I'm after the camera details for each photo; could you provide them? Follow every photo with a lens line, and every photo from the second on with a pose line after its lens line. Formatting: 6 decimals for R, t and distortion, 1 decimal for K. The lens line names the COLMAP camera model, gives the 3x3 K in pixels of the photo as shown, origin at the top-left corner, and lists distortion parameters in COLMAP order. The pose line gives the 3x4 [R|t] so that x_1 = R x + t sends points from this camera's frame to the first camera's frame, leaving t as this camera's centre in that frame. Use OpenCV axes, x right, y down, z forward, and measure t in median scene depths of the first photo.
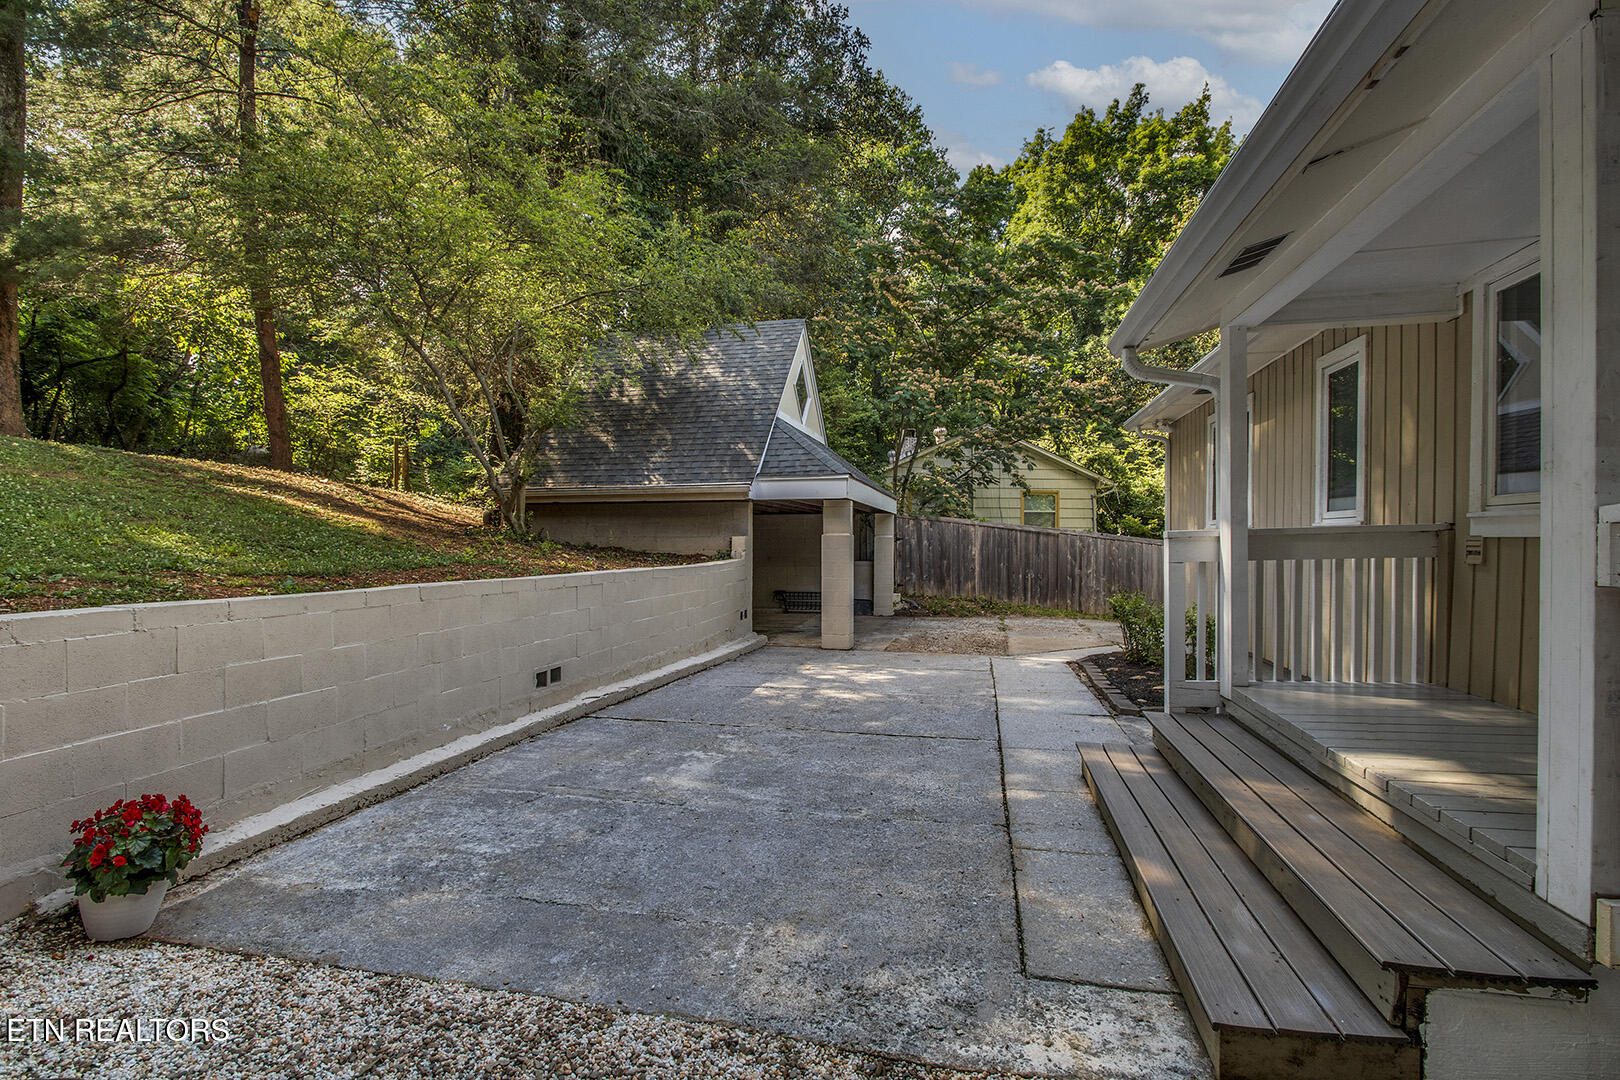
lens RADIAL K [[749.2, 0, 810.5], [0, 749.2, 551.6], [0, 0, 1]] dist [-0.023356, -0.000058]
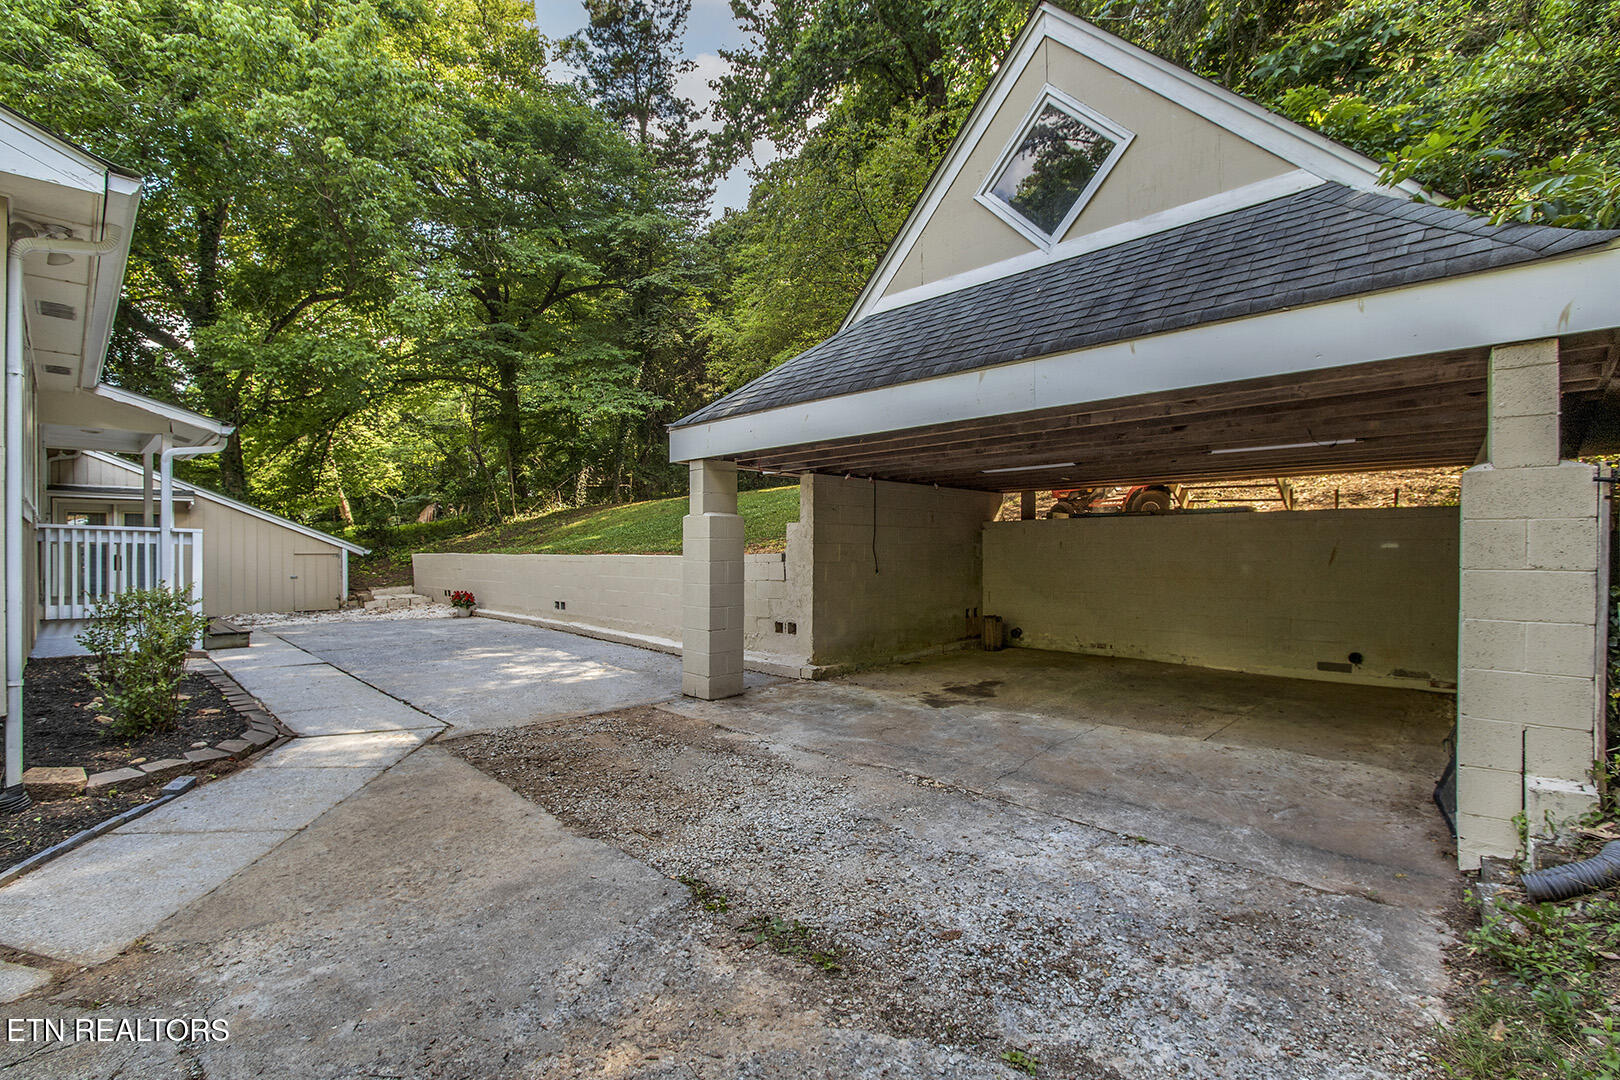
lens RADIAL K [[749.2, 0, 810.5], [0, 749.2, 551.6], [0, 0, 1]] dist [-0.023356, -0.000058]
pose [[-0.527503, 0.002740, -0.849549, 1.387435], [-0.007406, 0.999942, 0.007824, 0.003785], [0.849521, 0.010419, -0.527452, 3.640717]]
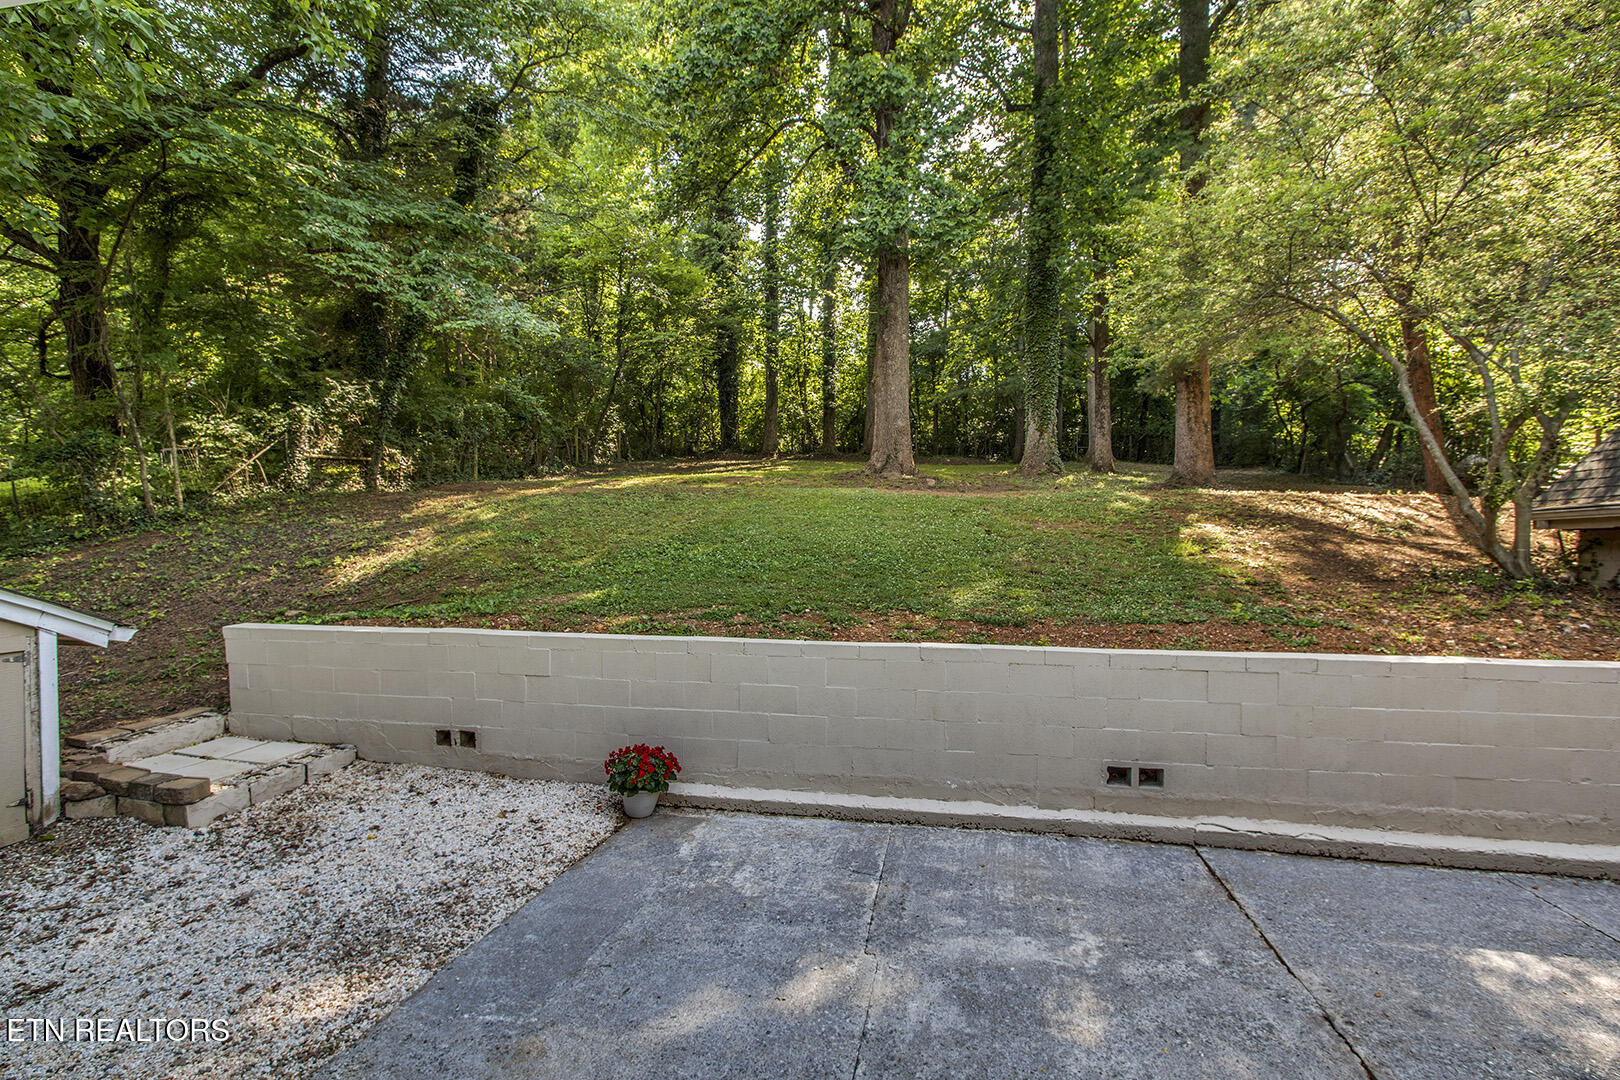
lens RADIAL K [[749.2, 0, 810.5], [0, 749.2, 551.6], [0, 0, 1]] dist [-0.023356, -0.000058]
pose [[0.039140, 0.005744, -0.999217, 0.609753], [-0.014488, 0.999882, 0.005180, -0.103151], [0.999129, 0.014274, 0.039219, 0.848349]]
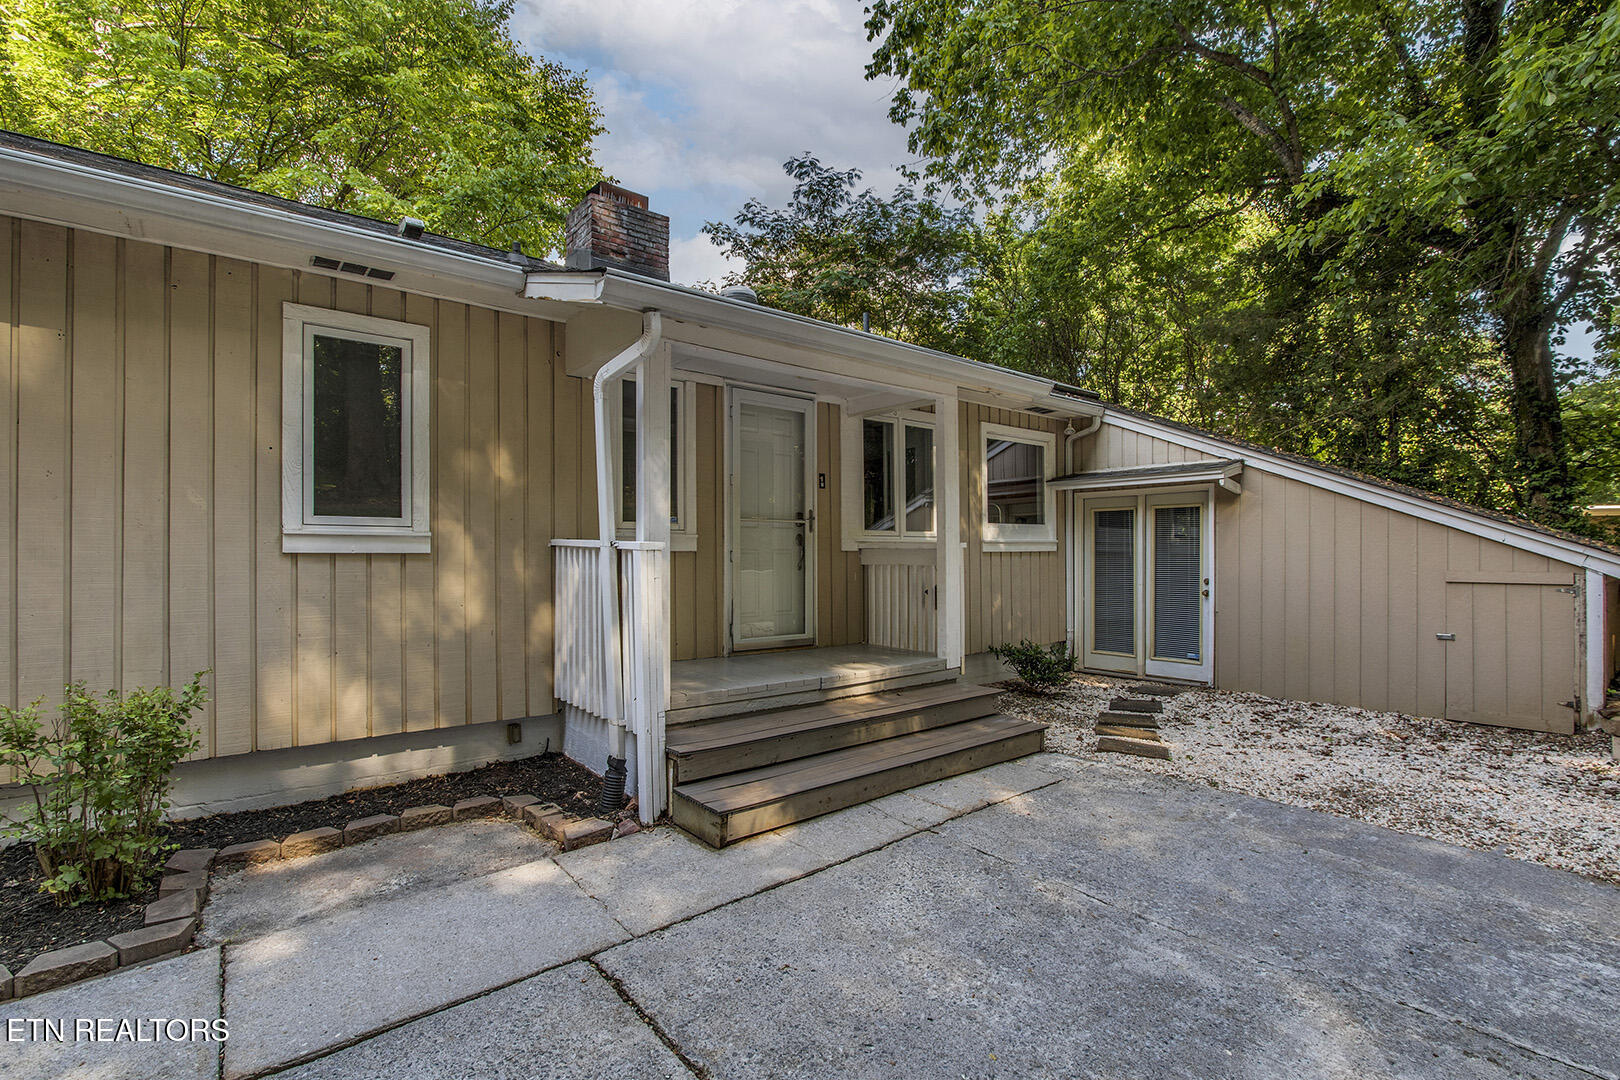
lens RADIAL K [[749.2, 0, 810.5], [0, 749.2, 551.6], [0, 0, 1]] dist [-0.023356, -0.000058]
pose [[-0.784553, 0.003505, 0.620052, -0.217151], [0.010127, 0.999923, 0.007161, -0.021372], [-0.619980, 0.011898, -0.784528, 1.644343]]
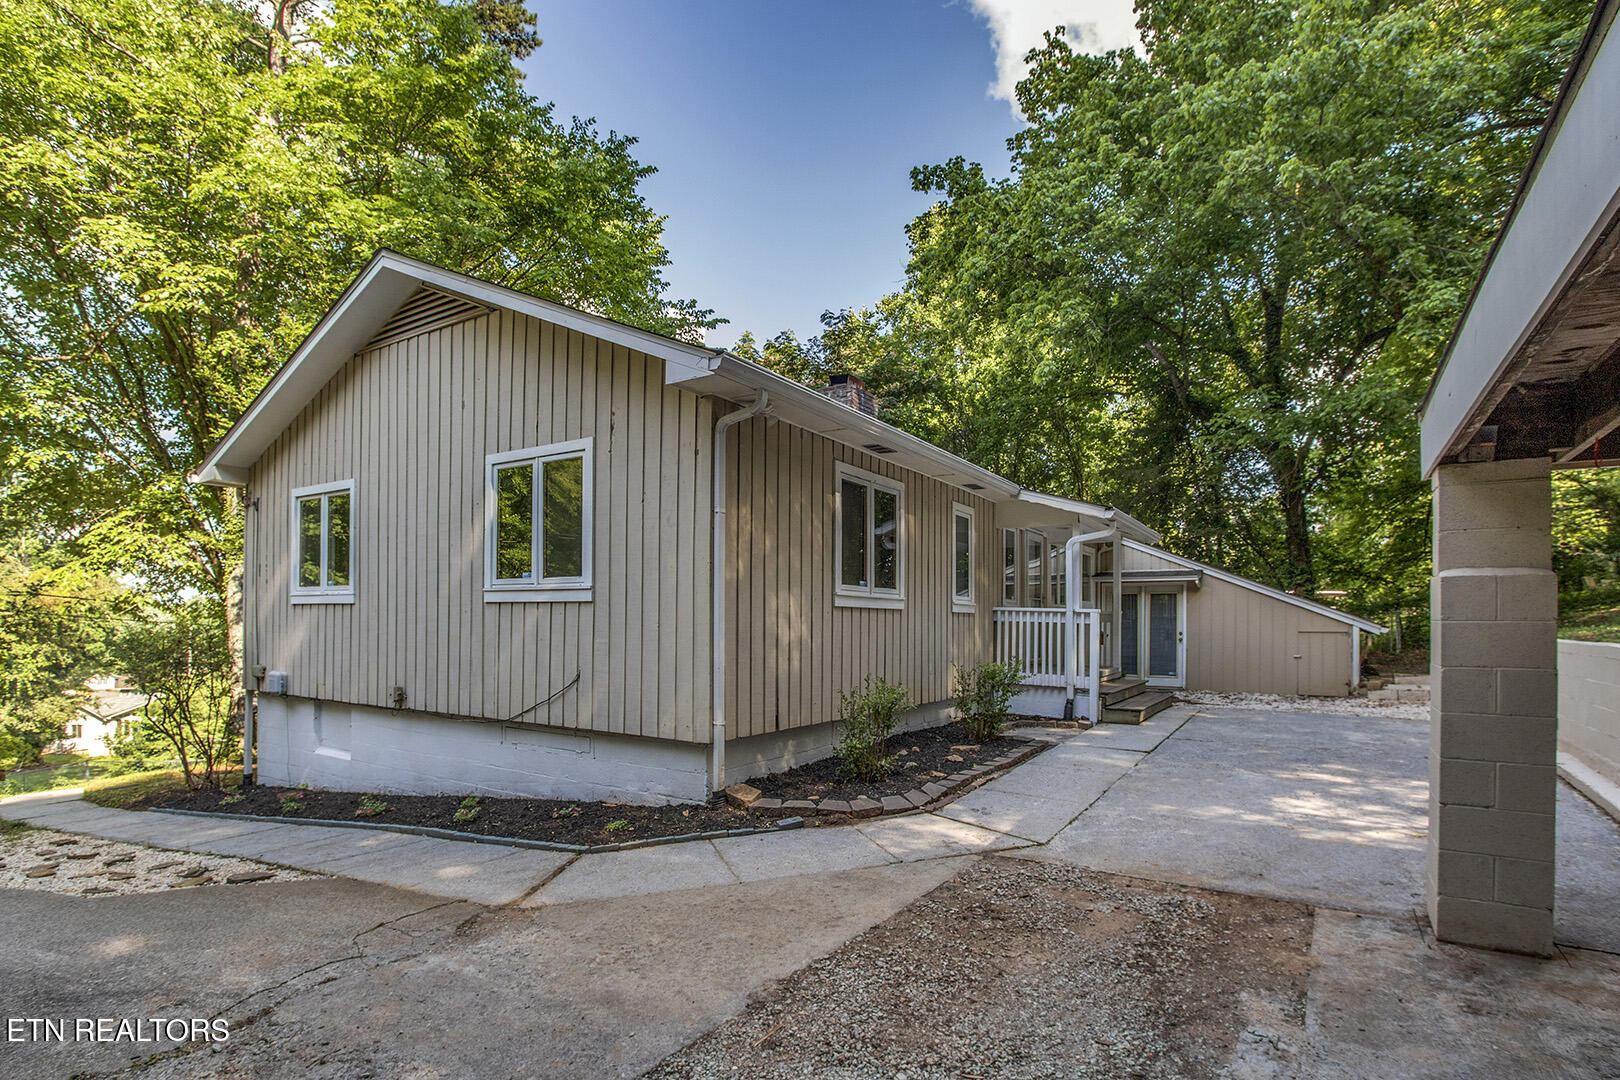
lens RADIAL K [[802.1, 0, 812.7], [0, 802.1, 618.5], [0, 0, 1]] dist [-0.029491, -0.000077]
pose [[-0.940099, -0.001057, 0.340900, 0.498129], [0.000749, 0.999986, 0.005165, -0.014304], [-0.340901, 0.005111, -0.940085, 3.638180]]
